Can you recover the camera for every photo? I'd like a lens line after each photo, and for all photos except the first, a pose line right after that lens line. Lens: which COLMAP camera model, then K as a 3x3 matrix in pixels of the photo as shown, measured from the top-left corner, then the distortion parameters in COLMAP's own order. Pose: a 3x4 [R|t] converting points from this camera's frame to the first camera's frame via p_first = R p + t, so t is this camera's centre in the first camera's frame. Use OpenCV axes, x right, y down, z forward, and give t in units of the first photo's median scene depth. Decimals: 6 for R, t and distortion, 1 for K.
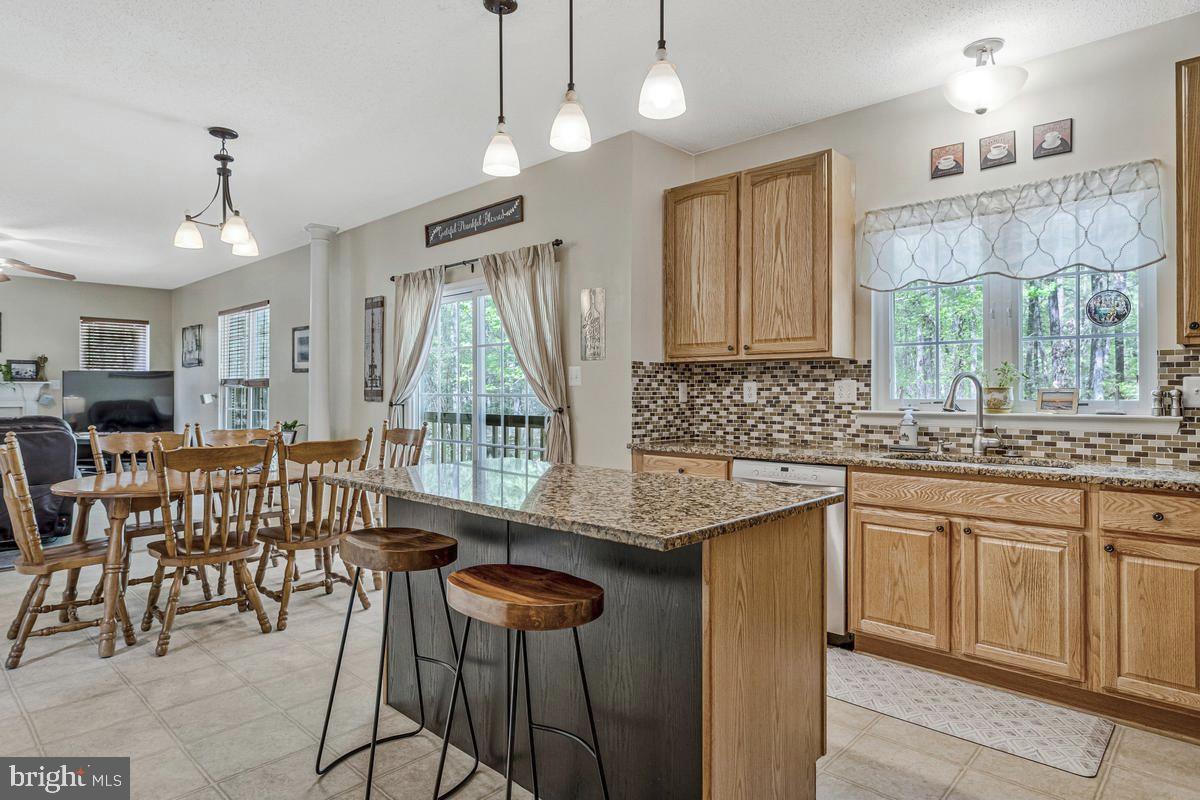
lens RADIAL K [[686.7, 0, 605.2], [0, 686.7, 397.1], [0, 0, 1]] dist [0.001364, -0.002164]
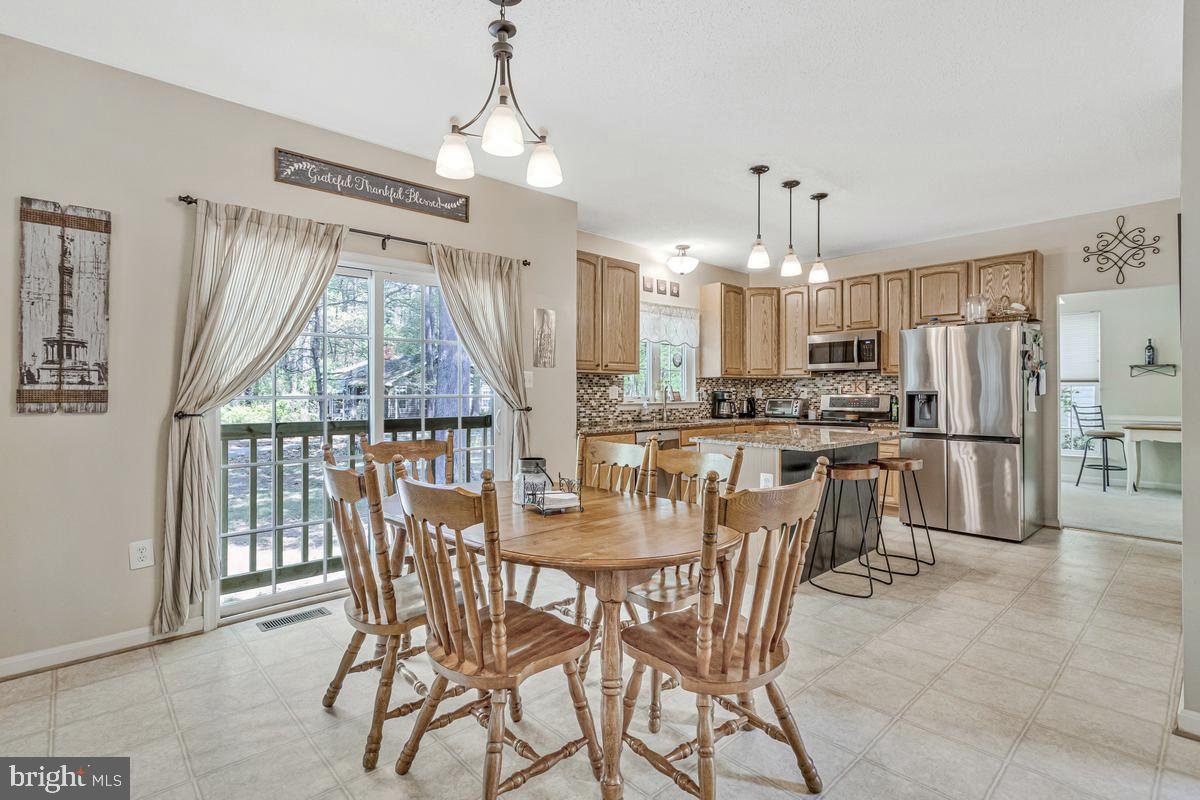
lens RADIAL K [[572.1, 0, 595.8], [0, 572.1, 396.2], [0, 0, 1]] dist [0.003604, 0.001306]
pose [[0.074683, -0.007177, 0.997181, -0.927191], [0.008090, 0.999946, 0.006591, -0.007025], [-0.997174, 0.007575, 0.074737, 0.743463]]
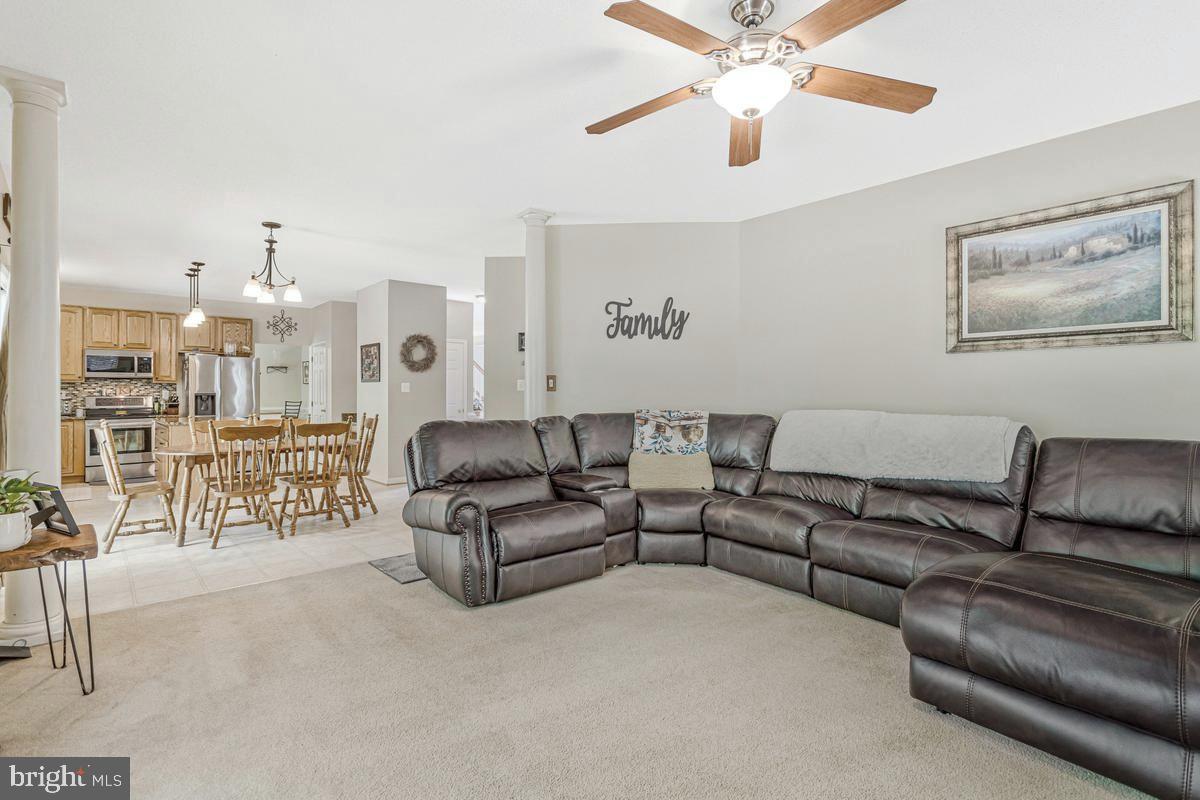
lens RADIAL K [[572.1, 0, 593.5], [0, 572.1, 391.0], [0, 0, 1]] dist [0.003604, 0.001306]
pose [[-0.995171, -0.000859, 0.098149, -1.188963], [-0.000638, 0.999997, 0.002289, -0.017057], [-0.098150, 0.002215, -0.995169, 1.867672]]
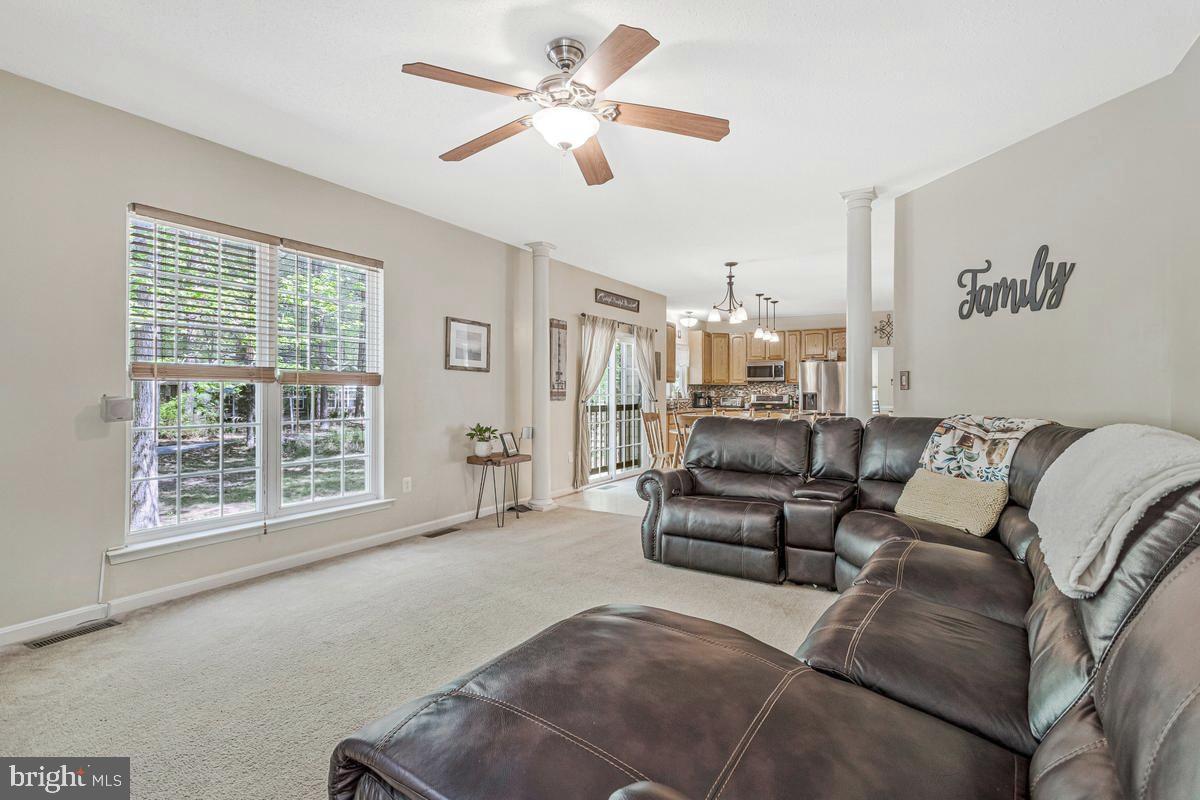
lens RADIAL K [[572.1, 0, 597.5], [0, 572.1, 391.6], [0, 0, 1]] dist [0.003604, 0.001306]
pose [[-0.206191, -0.000372, 0.978512, -1.799591], [0.004342, 0.999990, 0.001295, -0.014573], [-0.978502, 0.004515, -0.206187, 1.468160]]
